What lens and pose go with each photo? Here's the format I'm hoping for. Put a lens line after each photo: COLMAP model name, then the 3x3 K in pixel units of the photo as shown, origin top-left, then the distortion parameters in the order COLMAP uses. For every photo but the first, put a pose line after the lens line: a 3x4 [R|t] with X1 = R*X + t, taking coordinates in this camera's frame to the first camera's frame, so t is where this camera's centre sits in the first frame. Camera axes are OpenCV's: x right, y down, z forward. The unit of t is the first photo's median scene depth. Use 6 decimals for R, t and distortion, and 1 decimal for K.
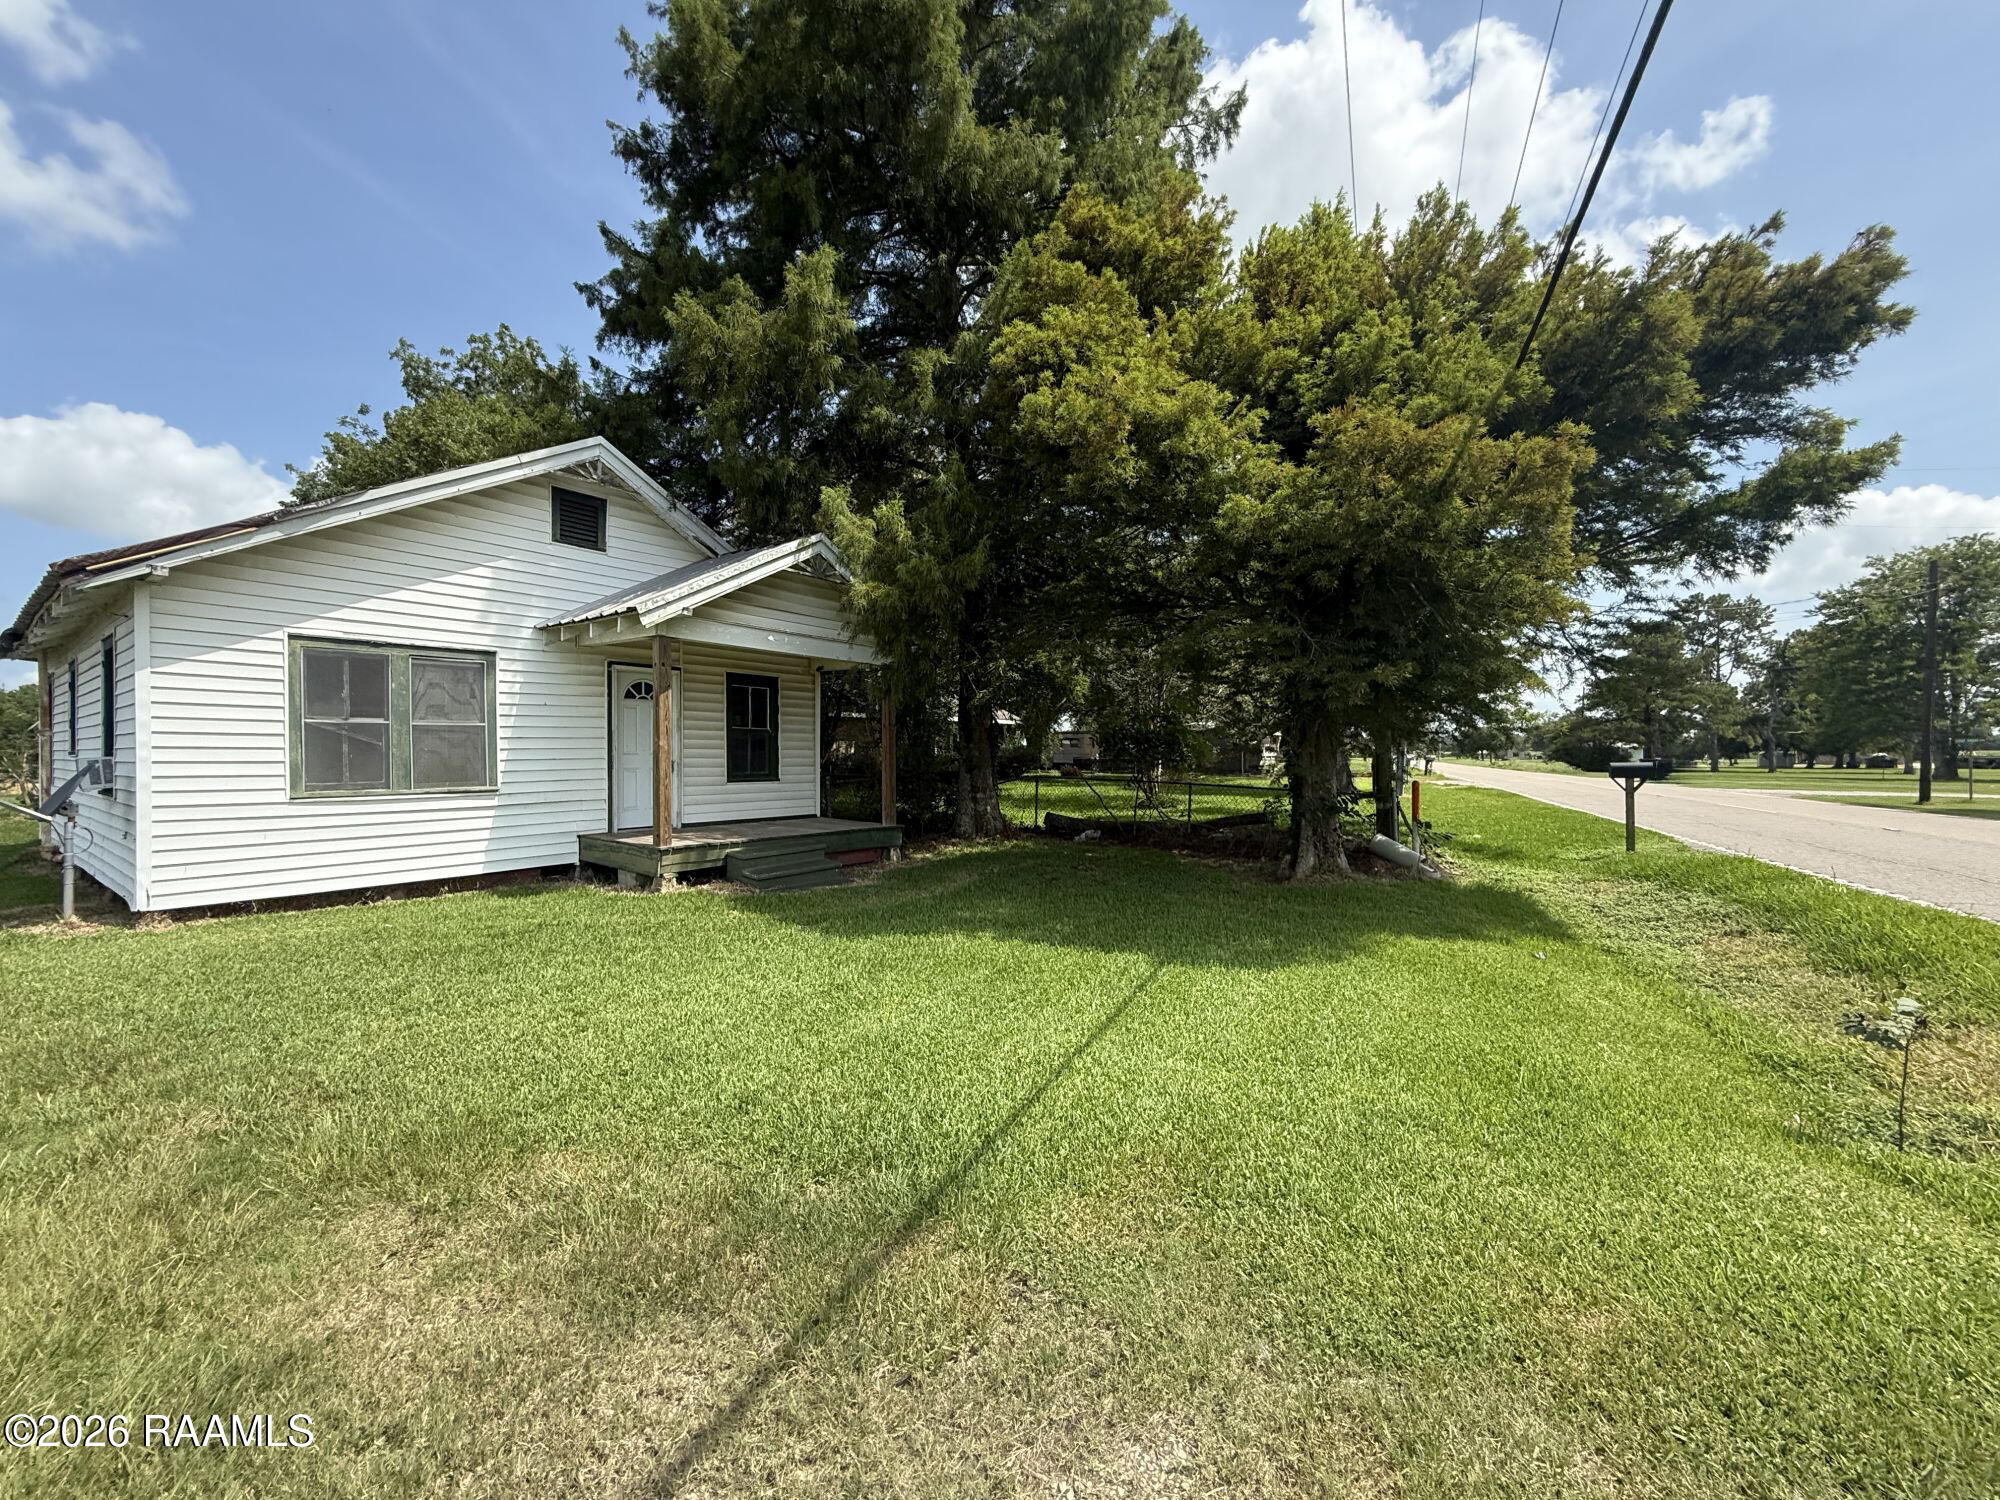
lens RADIAL K [[798.5, 0, 1005.8], [0, 798.5, 756.7], [0, 0, 1]] dist [0.000723, 0.000349]
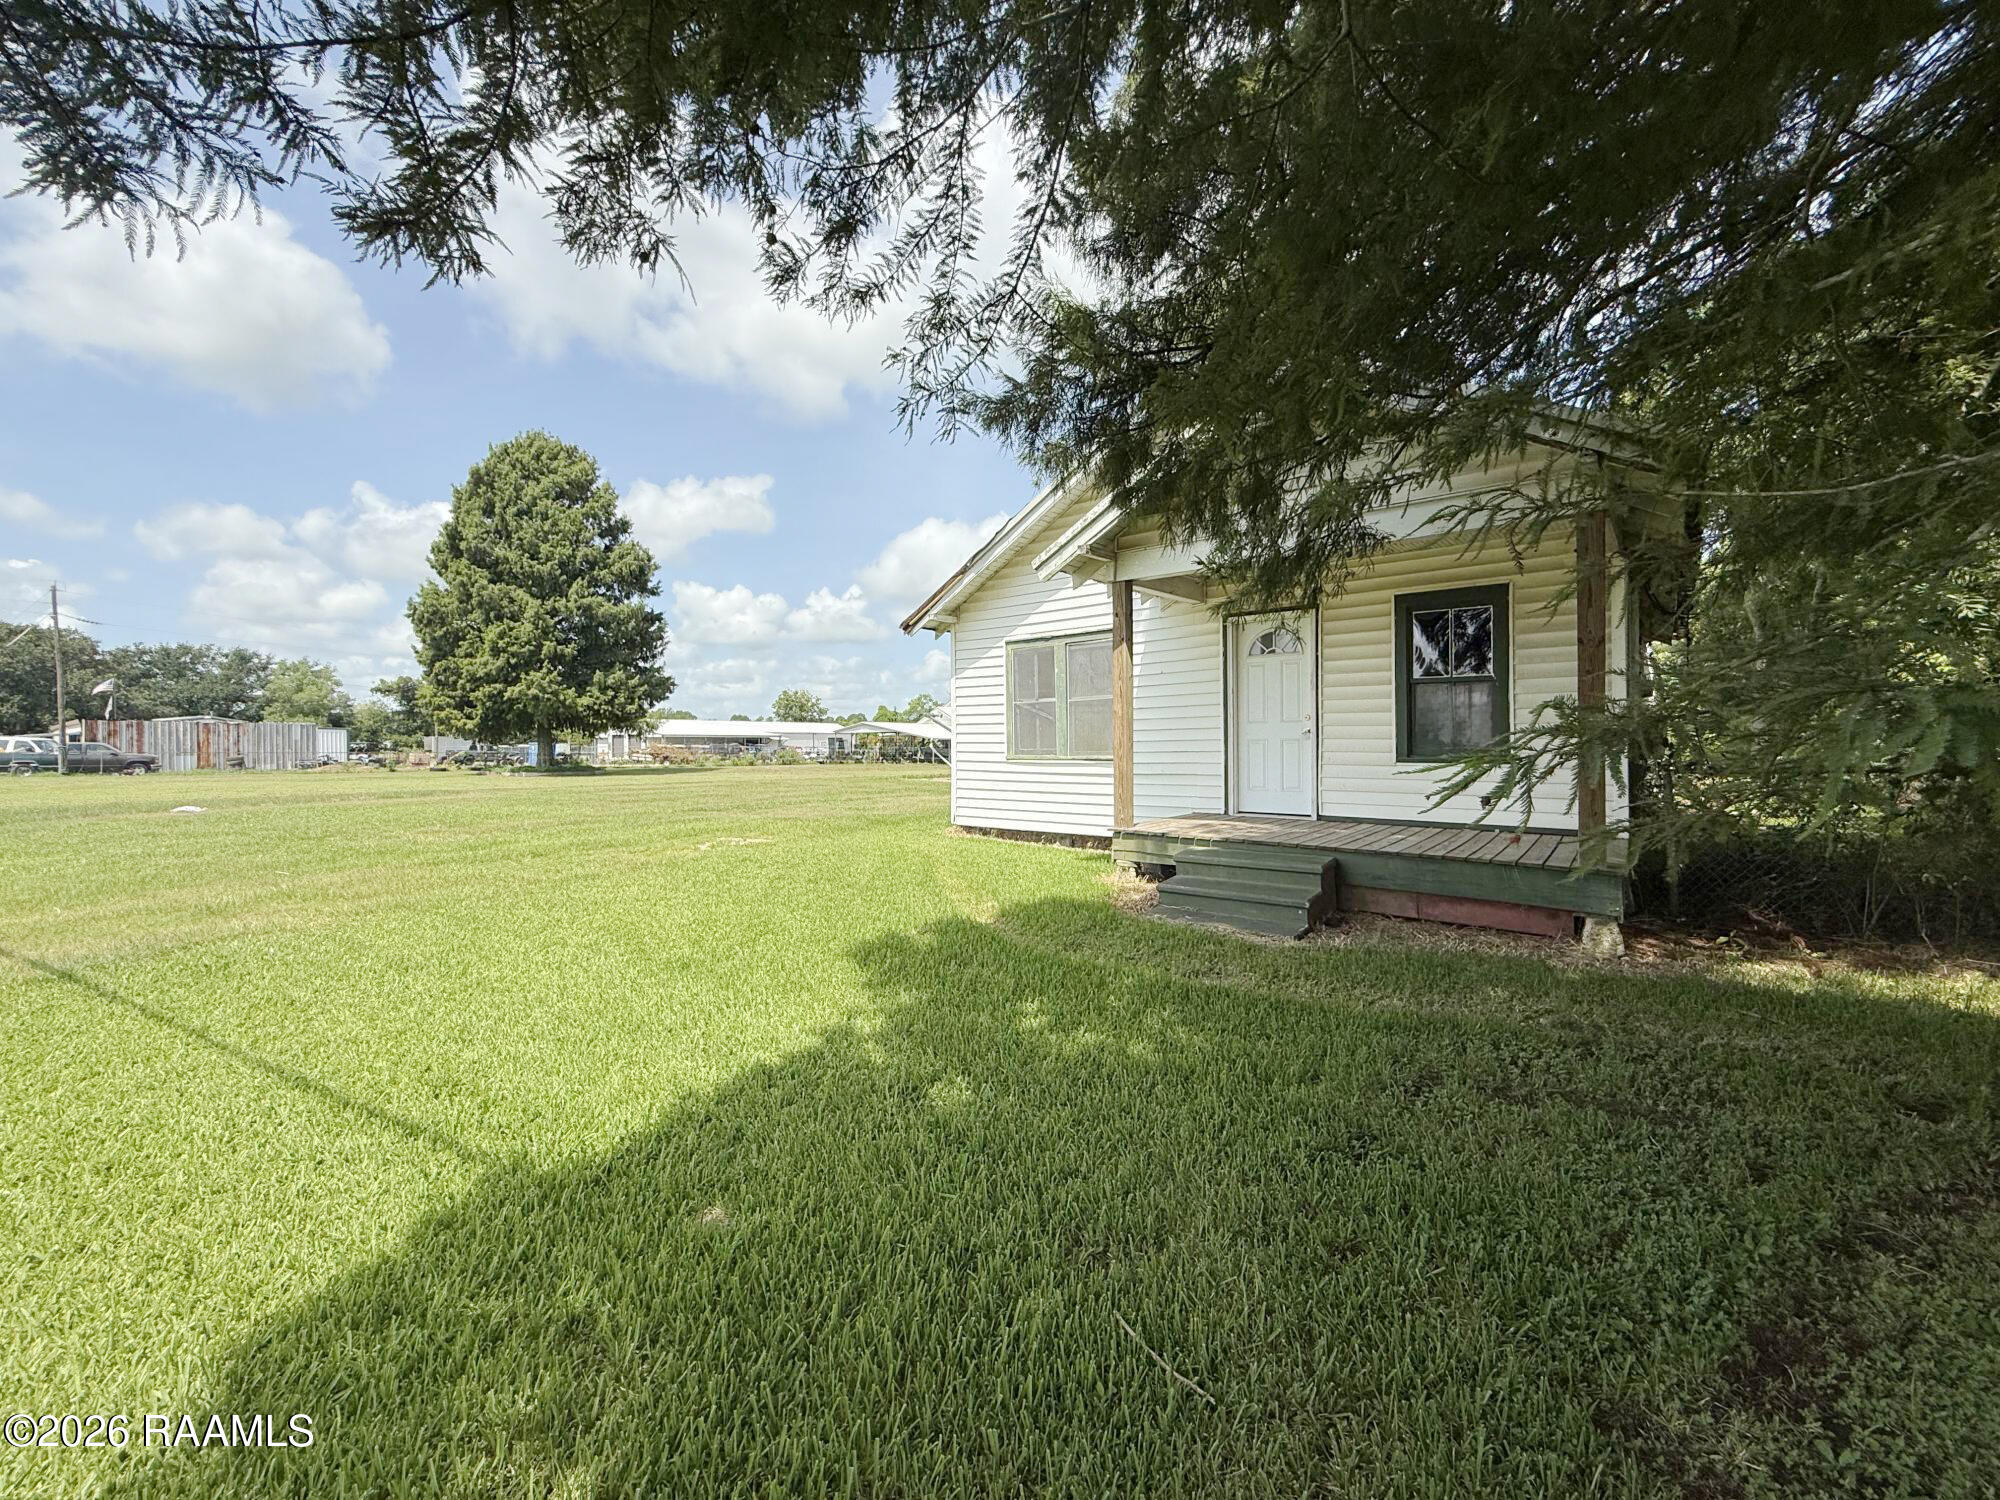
lens RADIAL K [[798.5, 0, 1001.7], [0, 798.5, 753.1], [0, 0, 1]] dist [0.000723, 0.000349]
pose [[-0.067512, 0.011747, -0.997649, 0.464707], [0.000324, 0.999931, 0.011752, 0.023576], [0.997718, 0.000470, -0.067511, 1.002462]]
